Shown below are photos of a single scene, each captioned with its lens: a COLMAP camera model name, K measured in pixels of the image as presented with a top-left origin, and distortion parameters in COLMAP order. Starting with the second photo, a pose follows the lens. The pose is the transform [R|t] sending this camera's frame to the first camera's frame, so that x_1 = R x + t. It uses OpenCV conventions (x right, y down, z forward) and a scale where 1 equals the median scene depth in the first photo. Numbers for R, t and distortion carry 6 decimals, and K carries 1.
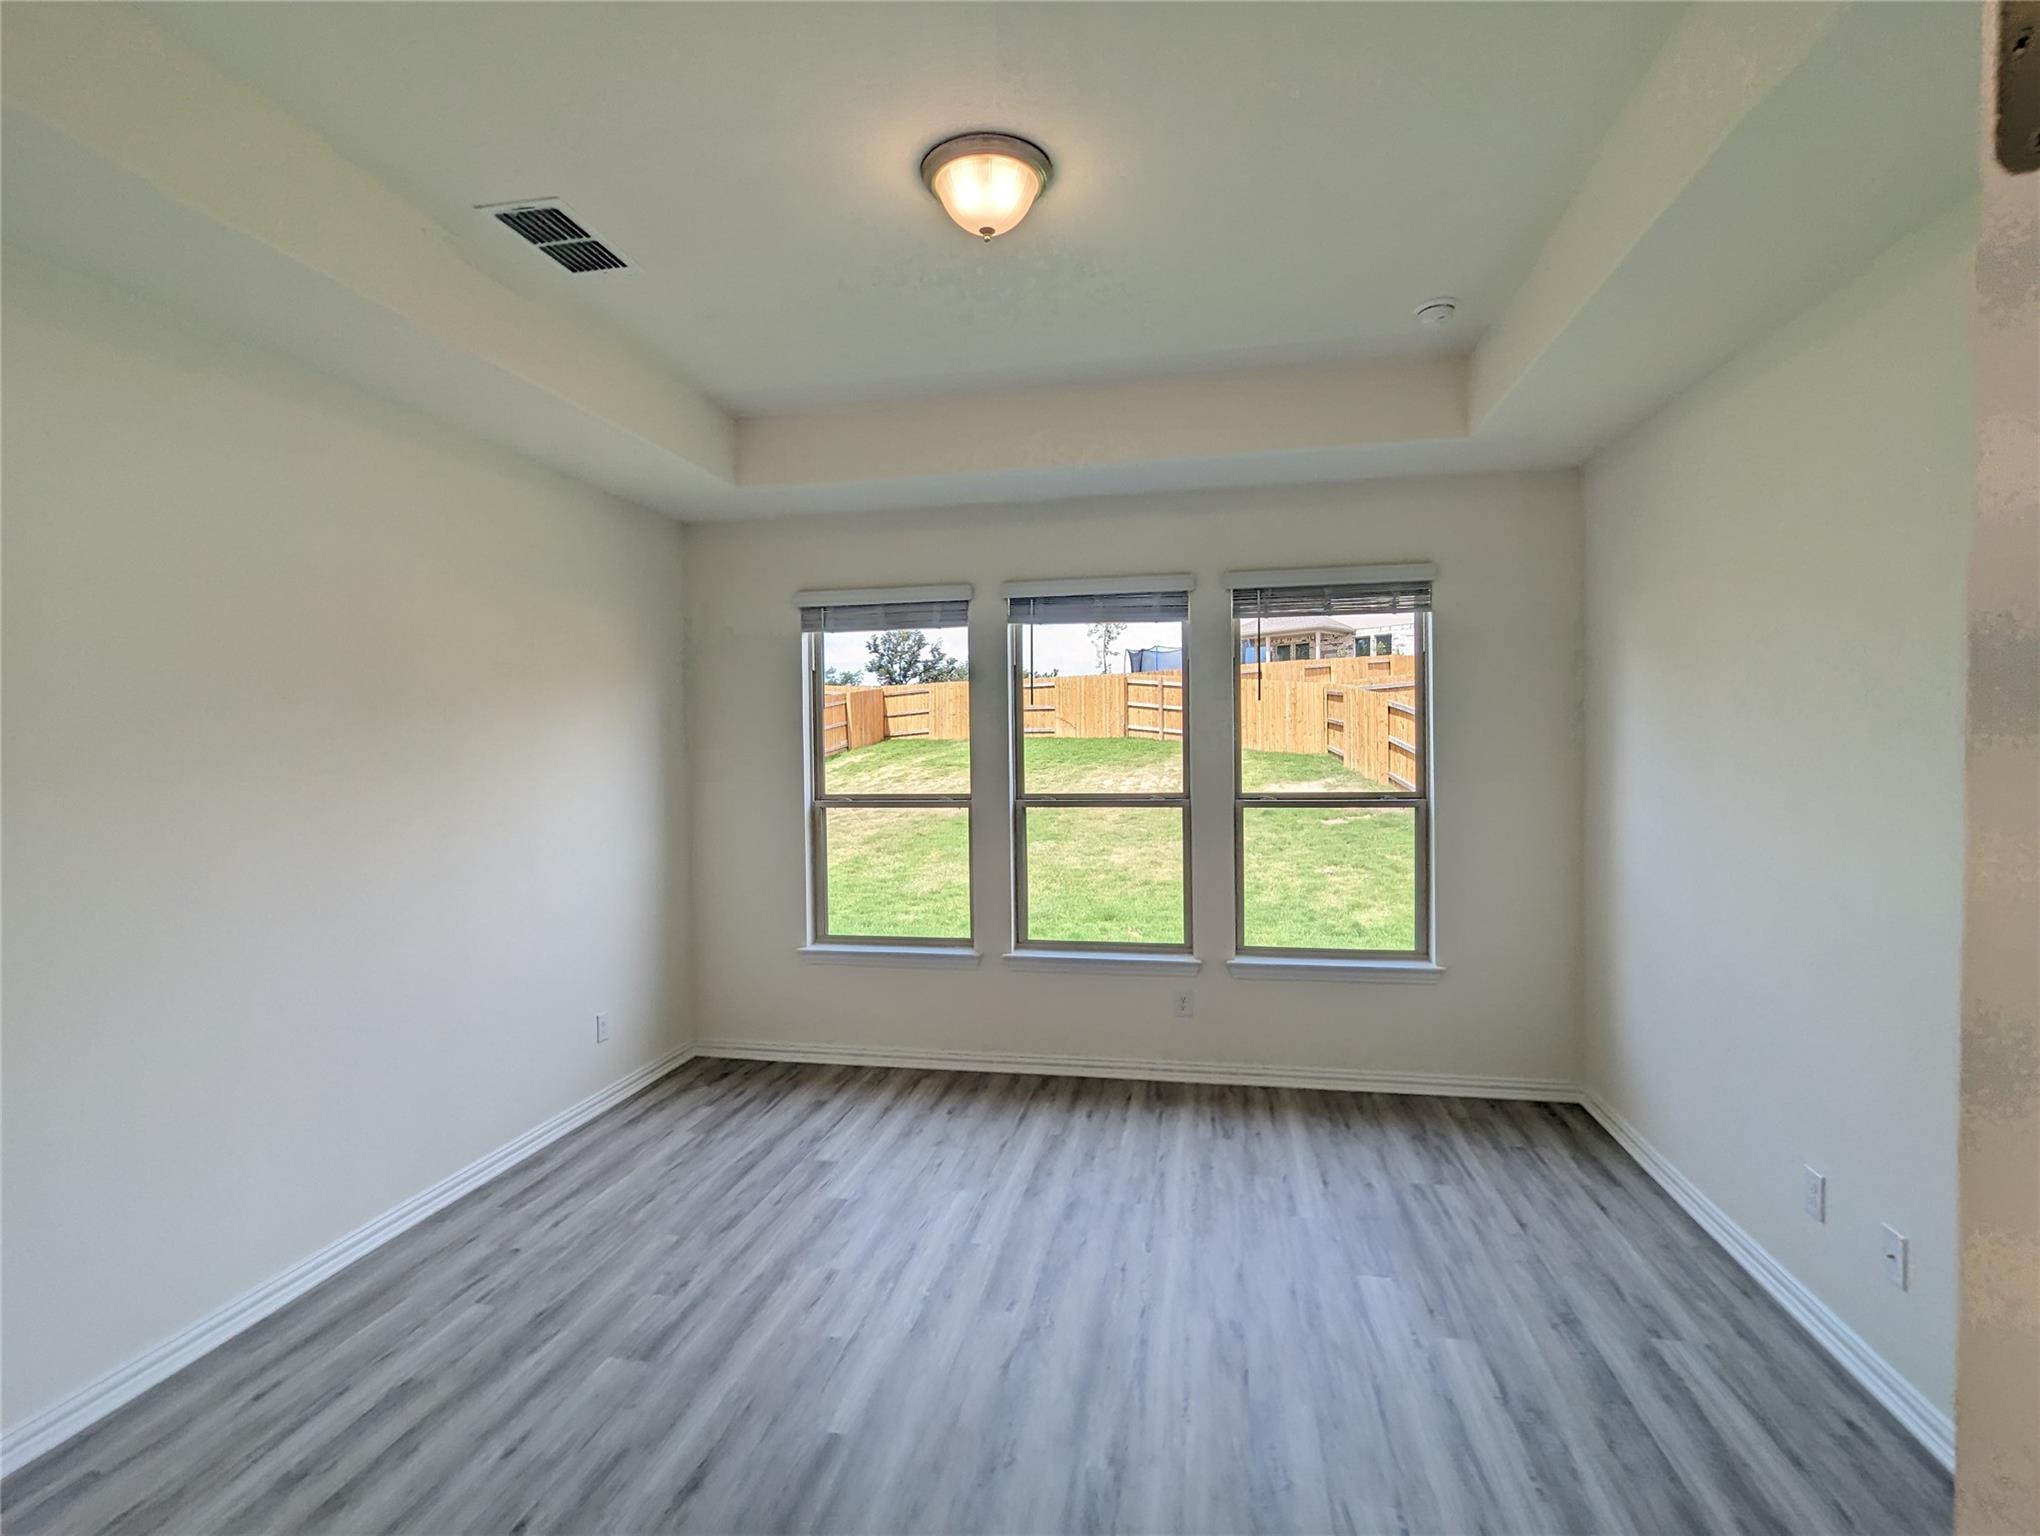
lens RADIAL K [[970.2, 0, 1022.1], [0, 970.2, 762.2], [0, 0, 1]] dist [-0.002028, 0.002020]
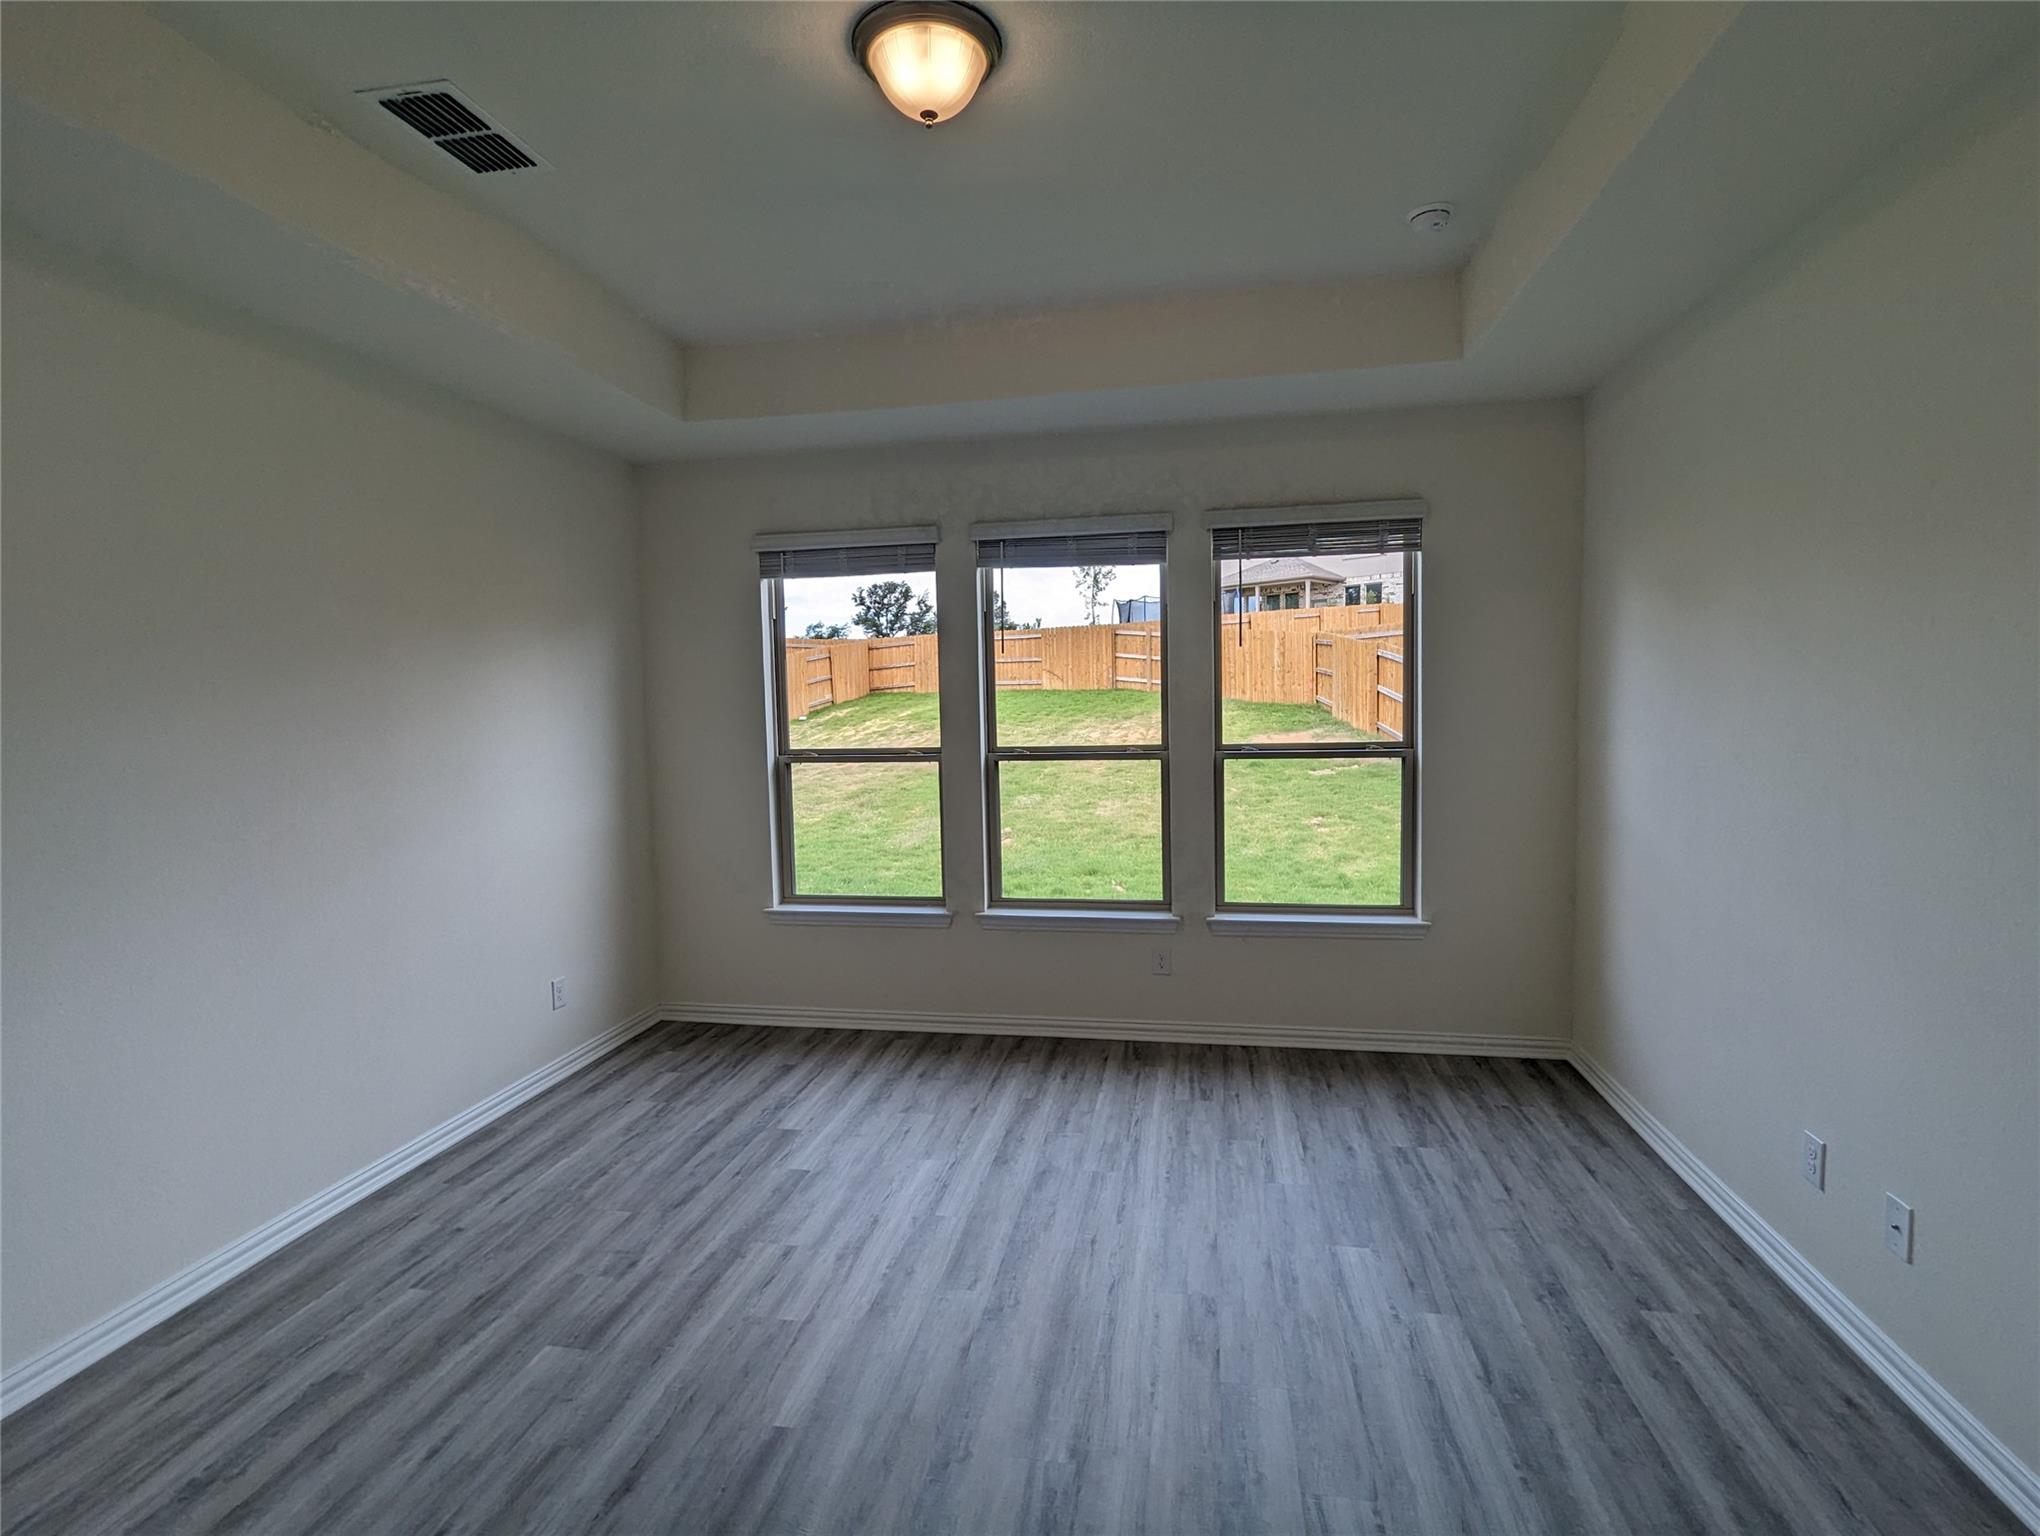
lens RADIAL K [[970.2, 0, 1021.4], [0, 970.2, 765.0], [0, 0, 1]] dist [-0.002028, 0.002020]
pose [[0.999916, -0.009118, 0.009187, 0.023761], [0.008634, 0.998642, 0.051376, 0.001607], [-0.009643, -0.051292, 0.998637, 0.054610]]
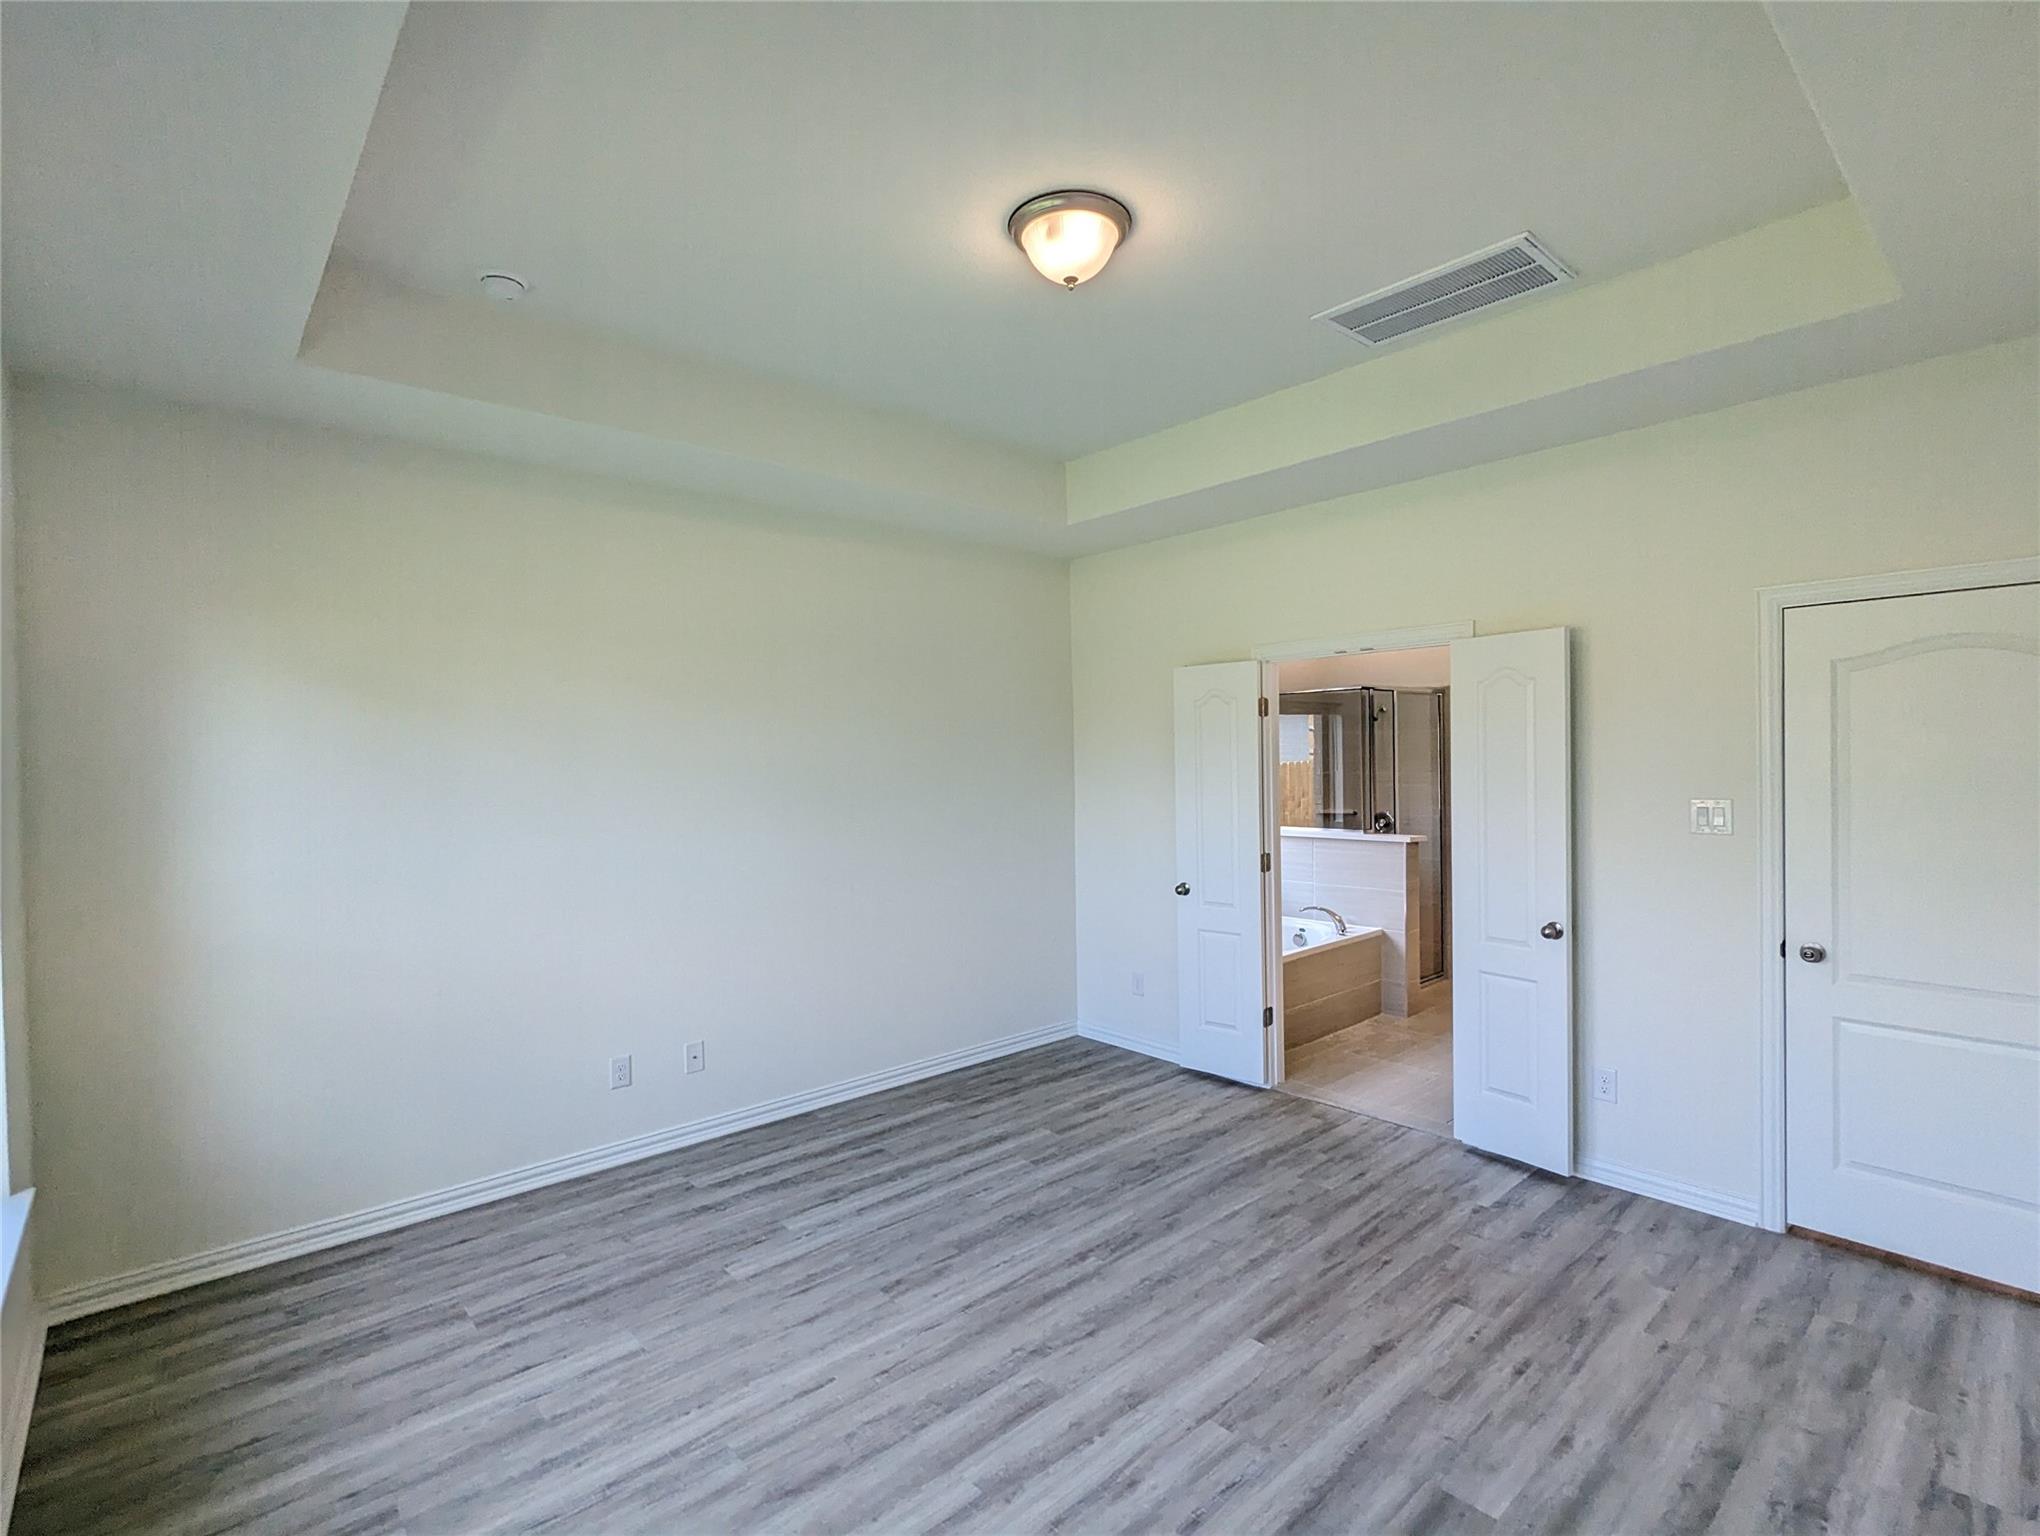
lens RADIAL K [[970.2, 0, 1022.0], [0, 970.2, 767.1], [0, 0, 1]] dist [-0.002028, 0.002020]
pose [[-0.797551, 0.018389, 0.602971, -0.427112], [0.036972, 0.999146, 0.018433, -0.022172], [-0.602118, 0.036994, -0.797550, 1.298790]]
